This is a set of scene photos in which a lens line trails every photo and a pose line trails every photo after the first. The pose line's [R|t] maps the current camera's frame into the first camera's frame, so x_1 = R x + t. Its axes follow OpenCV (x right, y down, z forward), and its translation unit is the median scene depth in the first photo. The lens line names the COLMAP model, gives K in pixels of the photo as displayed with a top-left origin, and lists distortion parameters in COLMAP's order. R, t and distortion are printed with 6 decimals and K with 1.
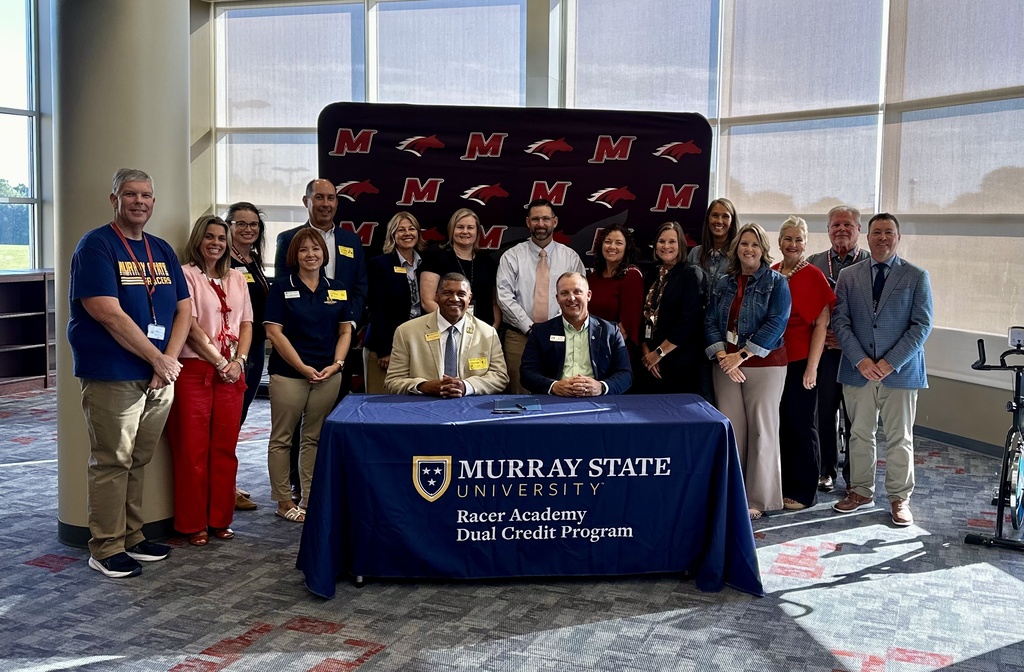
lens RADIAL K [[1005.2, 0, 600.2], [0, 1005.2, 295.4], [0, 0, 1]] dist [0.155764, 0.000000]
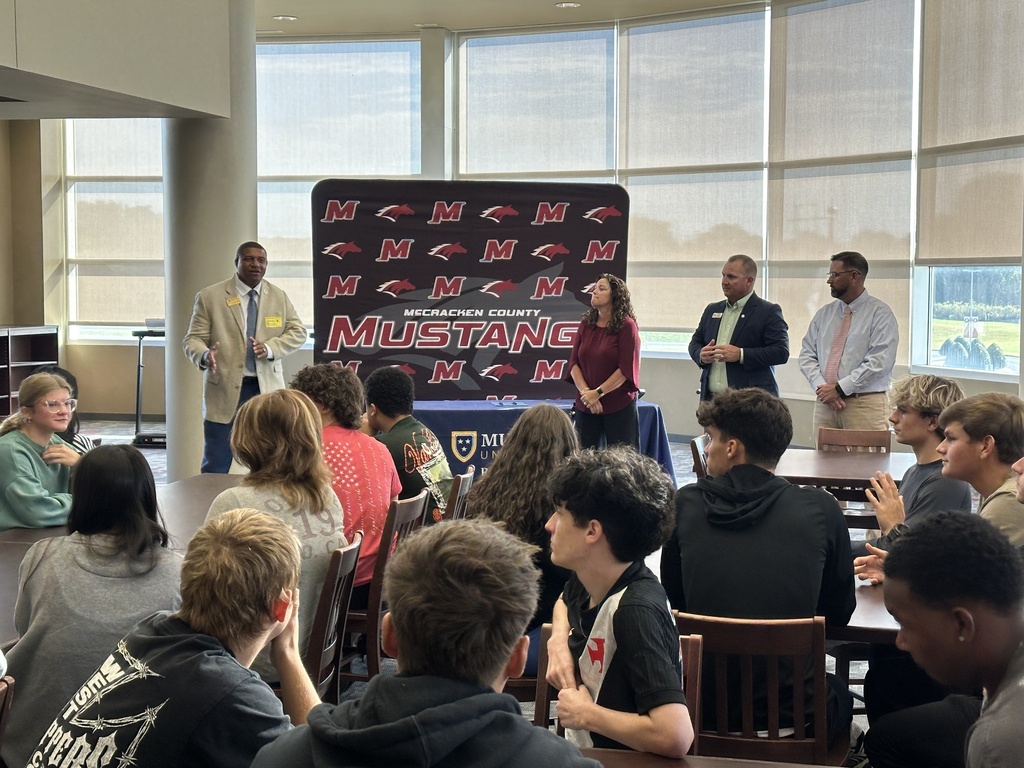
lens RADIAL K [[1683.3, 0, 510.5], [0, 1683.3, 389.4], [0, 0, 1]] dist [0.193503, 0.000000]
pose [[0.995247, -0.022527, 0.094747, -0.324844], [0.022633, 0.999744, -0.000041, 0.096228], [-0.094721, 0.002186, 0.995501, -1.448156]]
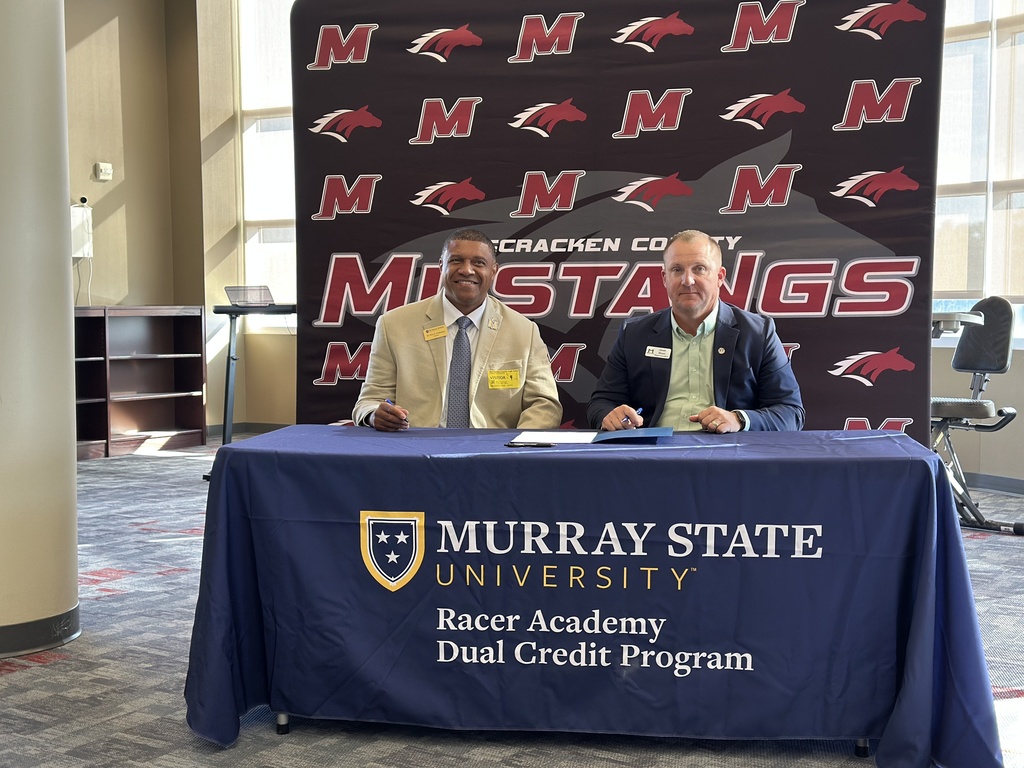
lens RADIAL K [[1433.7, 0, 516.5], [0, 1433.7, 387.4], [0, 0, 1]] dist [0.197893, 0.000000]
pose [[0.973185, -0.007485, -0.229900, 0.088818], [0.004994, 0.999922, -0.011413, 0.095924], [0.229968, 0.009958, 0.973147, 0.218106]]
